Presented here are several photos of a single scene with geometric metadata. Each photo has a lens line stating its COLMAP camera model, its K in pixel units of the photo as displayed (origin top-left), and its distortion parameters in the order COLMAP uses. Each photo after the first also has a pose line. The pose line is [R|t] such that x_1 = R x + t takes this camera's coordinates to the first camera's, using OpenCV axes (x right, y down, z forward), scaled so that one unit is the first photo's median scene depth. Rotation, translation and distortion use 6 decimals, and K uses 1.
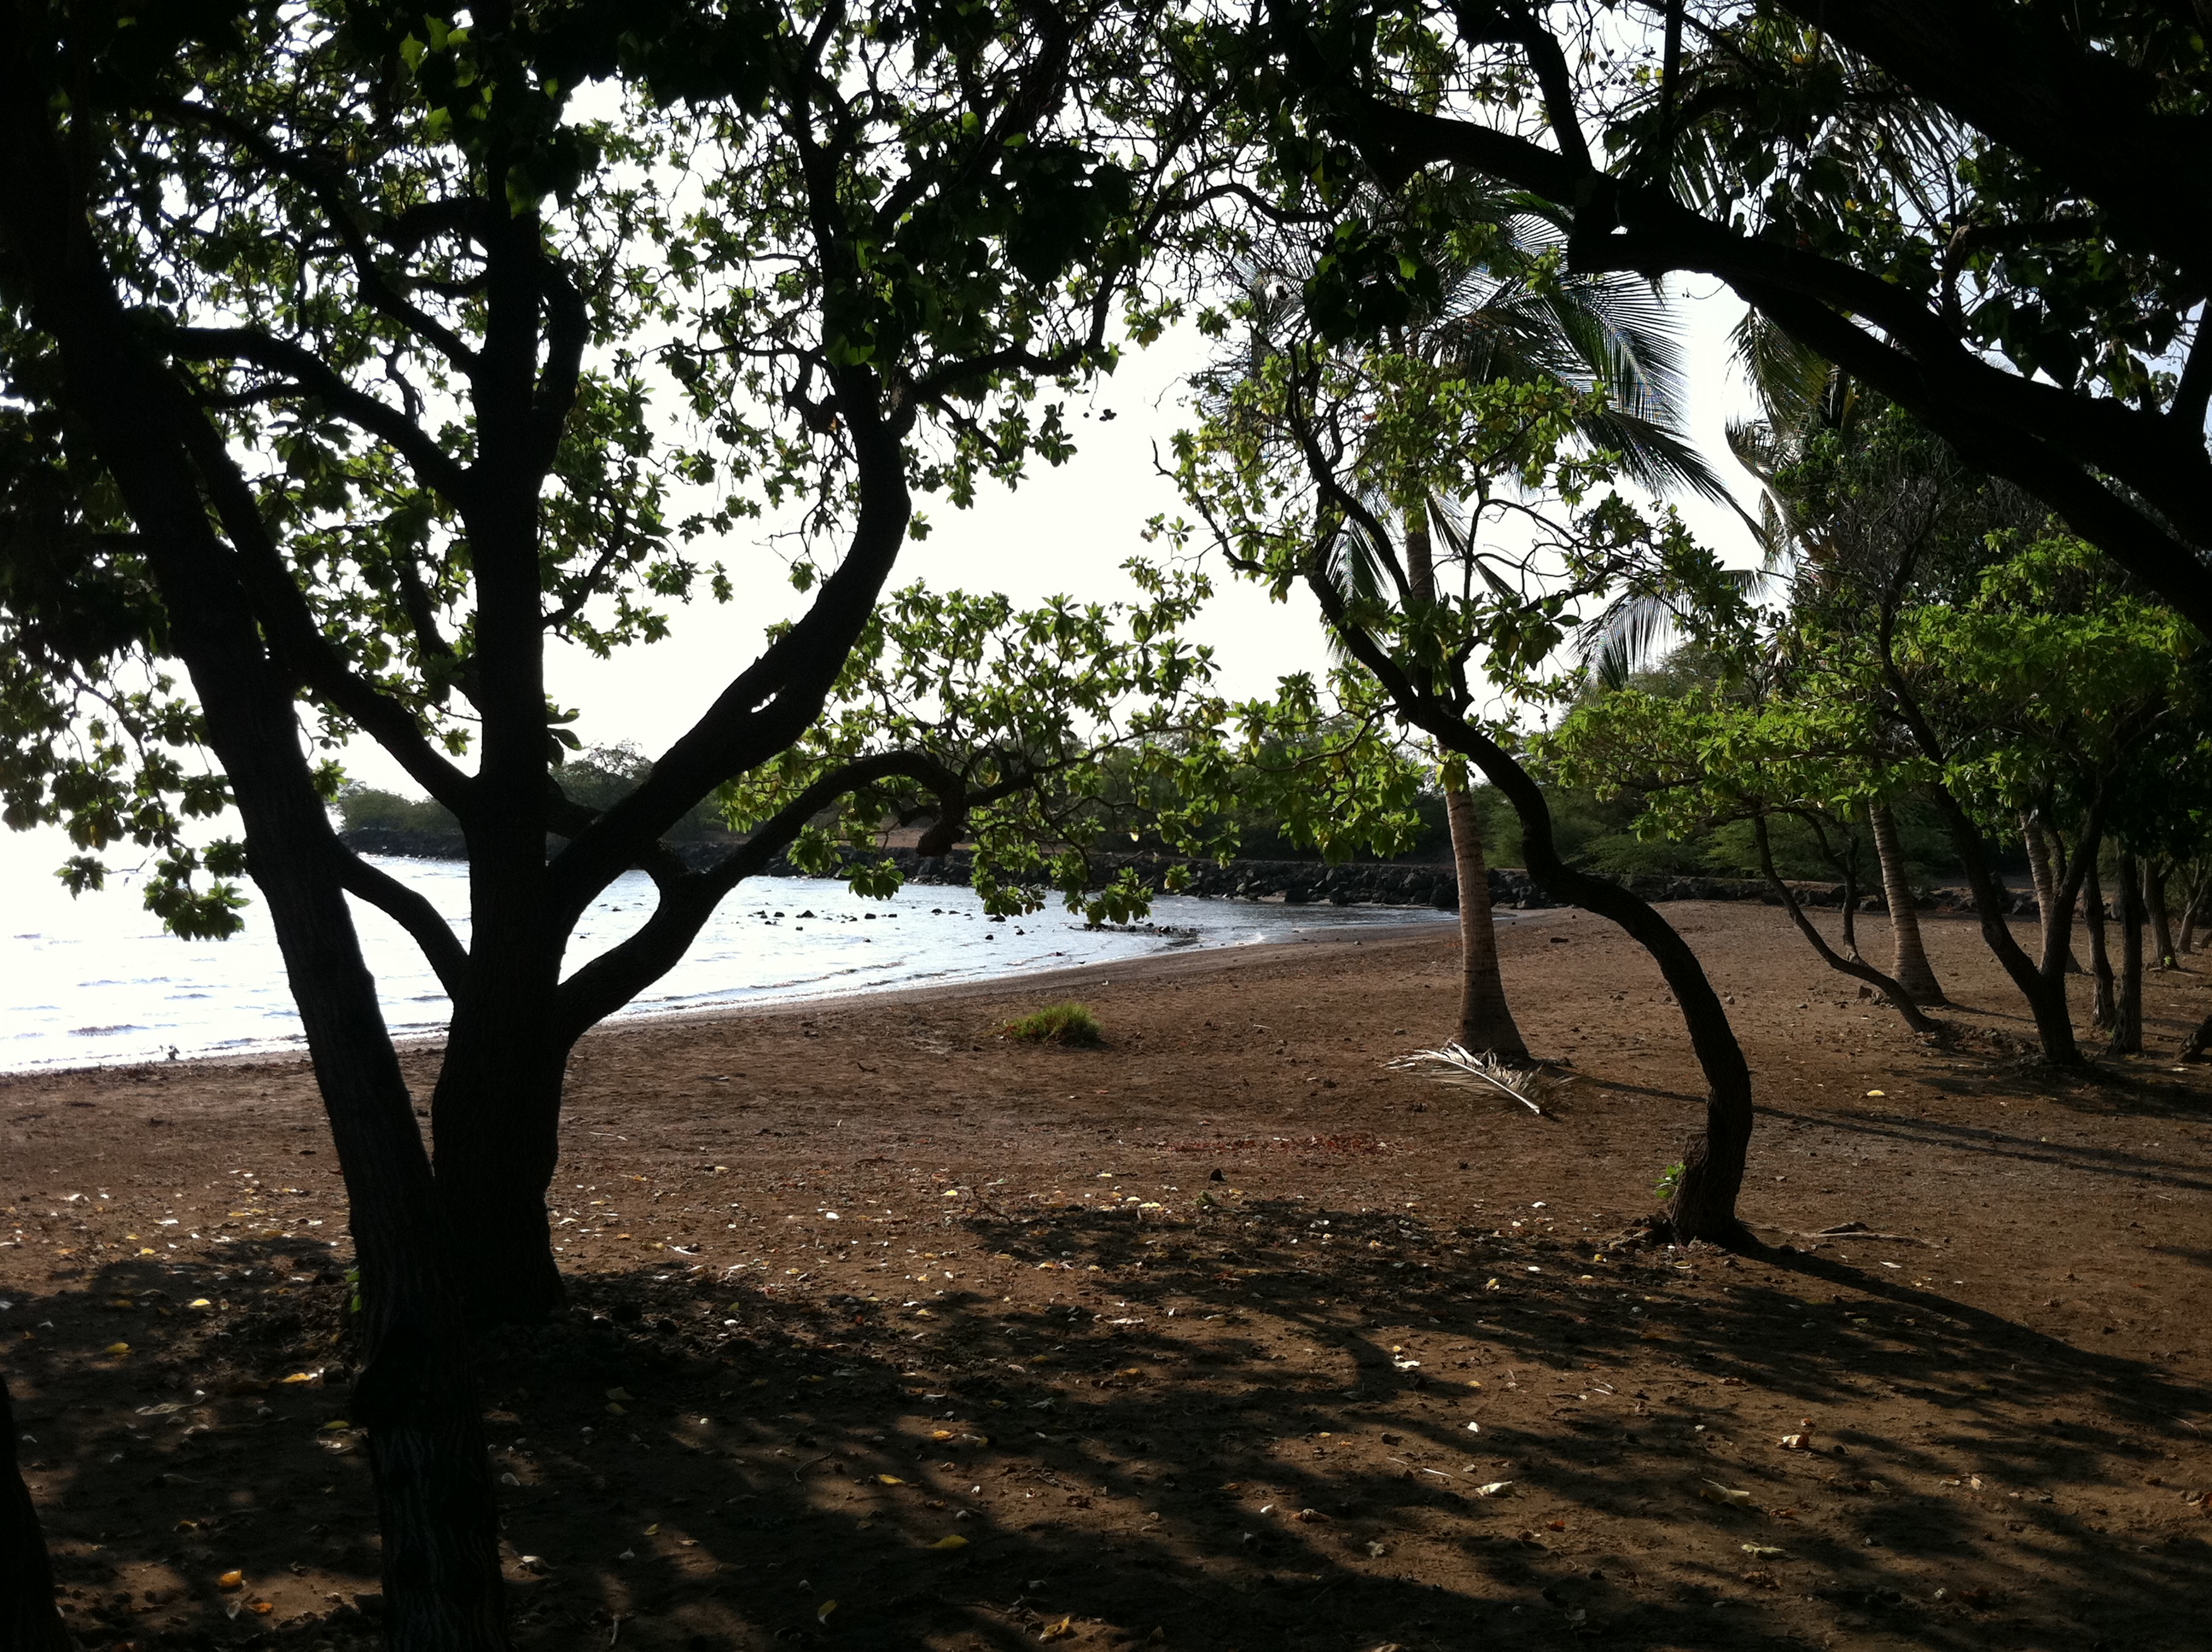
lens RADIAL K [[2080.7, 0, 1104.7], [0, 2080.7, 719.3], [0, 0, 1]] dist [0.106492, -0.279563]
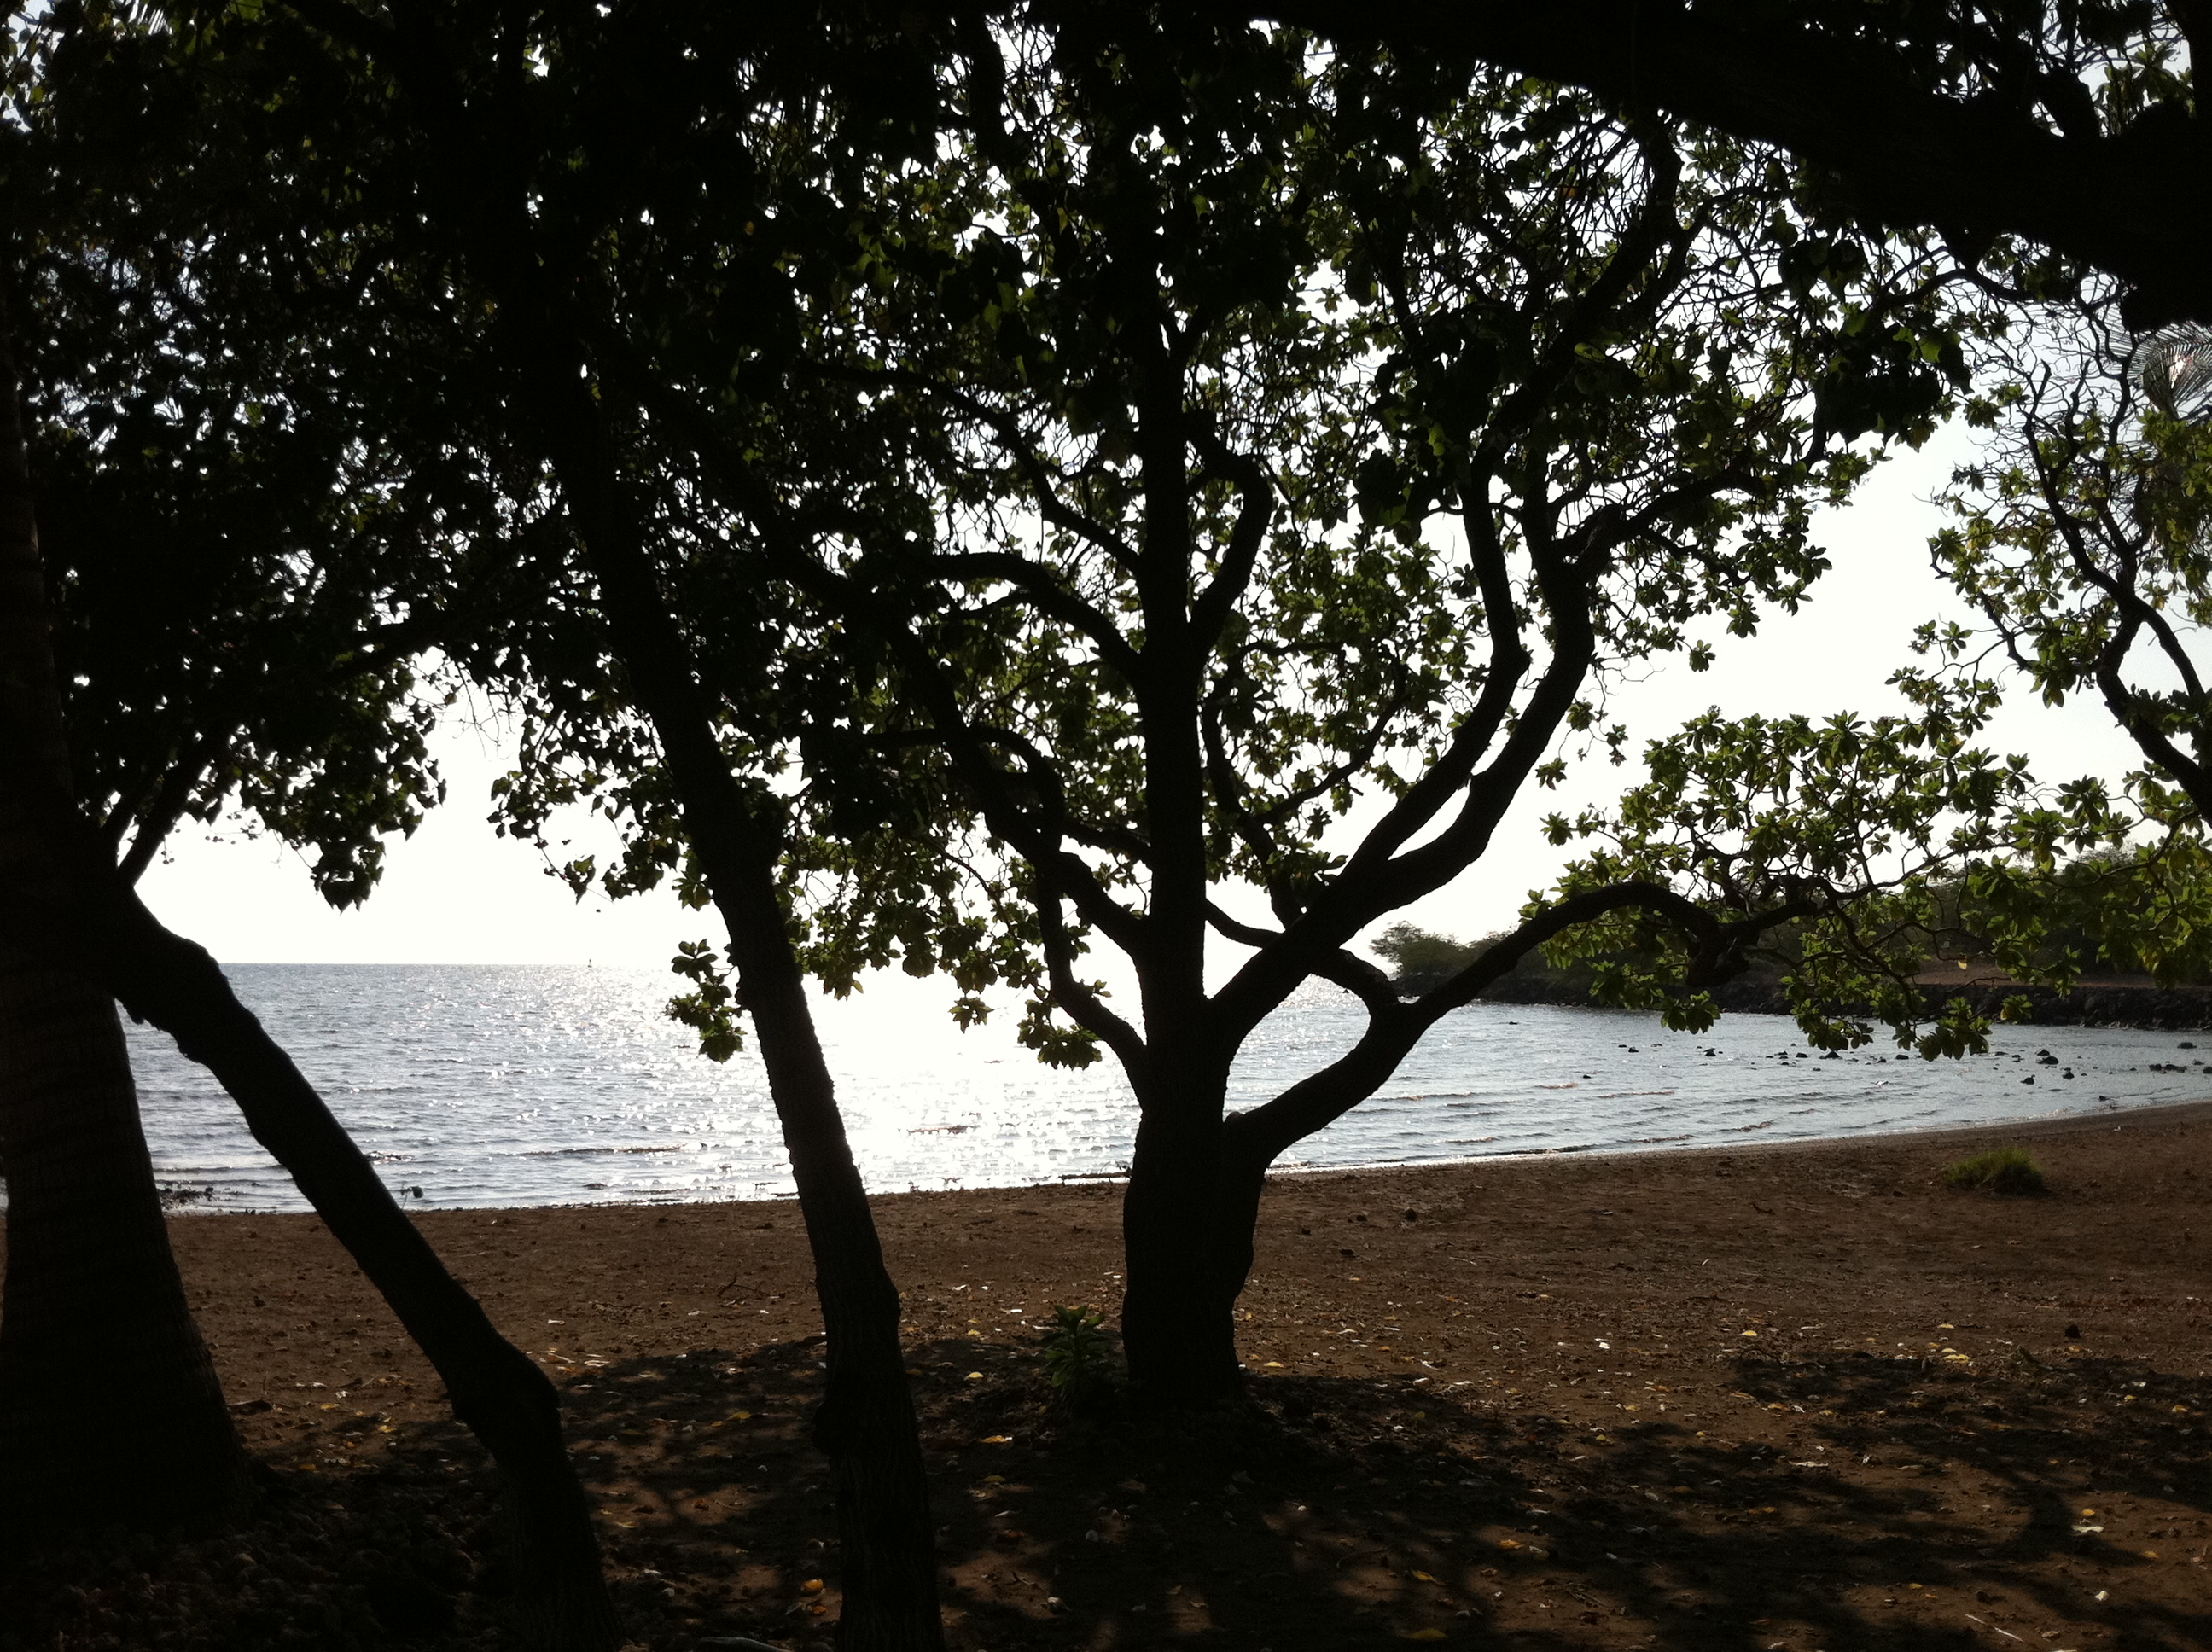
lens RADIAL K [[2038.5, 0, 1105.4], [0, 2038.5, 781.6], [0, 0, 1]] dist [0.099664, -0.245057]
pose [[0.888790, -0.063367, -0.453914, 0.115395], [0.045365, 0.997696, -0.050452, 0.004543], [0.456065, 0.024249, 0.889616, 0.000304]]
